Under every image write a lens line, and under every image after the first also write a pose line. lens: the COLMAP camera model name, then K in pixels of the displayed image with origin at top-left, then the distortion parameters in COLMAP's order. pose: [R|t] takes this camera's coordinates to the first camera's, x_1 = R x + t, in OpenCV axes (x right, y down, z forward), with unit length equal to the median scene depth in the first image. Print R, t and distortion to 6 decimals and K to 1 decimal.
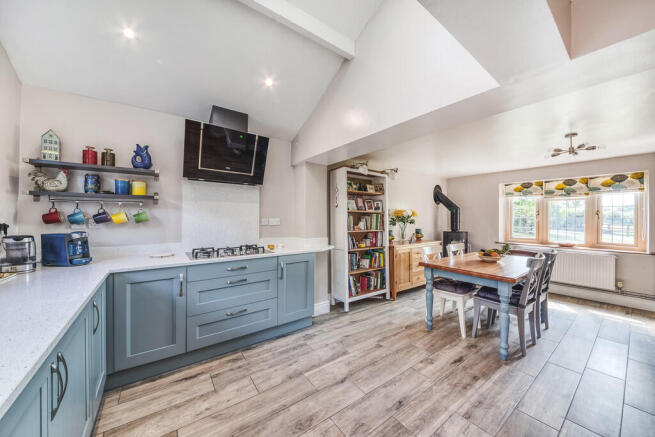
lens RADIAL K [[236.9, 0, 332.0], [0, 236.9, 216.9], [0, 0, 1]] dist [-0.000209, -0.000119]
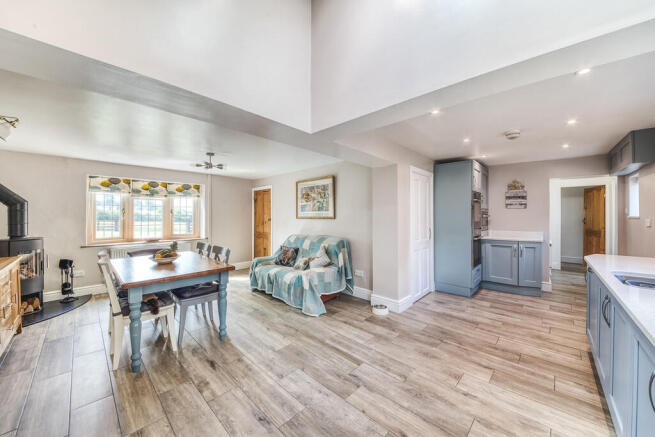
lens RADIAL K [[236.9, 0, 332.0], [0, 236.9, 216.9], [0, 0, 1]] dist [-0.000209, -0.000119]
pose [[-0.162222, -0.011347, 0.986689, -0.300838], [-0.000798, 0.999935, 0.011368, -0.004953], [-0.986754, 0.001057, -0.162220, 0.404327]]
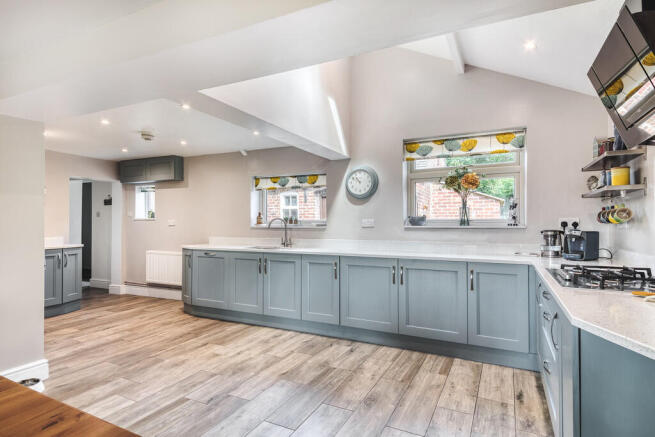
lens RADIAL K [[348.2, 0, 327.5], [0, 348.2, 218.5], [0, 0, 1]] dist [0.000851, 0.000410]
pose [[-0.900674, -0.013189, -0.434294, 0.314212], [-0.006692, 0.999842, -0.016485, 0.025337], [0.434443, -0.011942, -0.900620, 0.971604]]
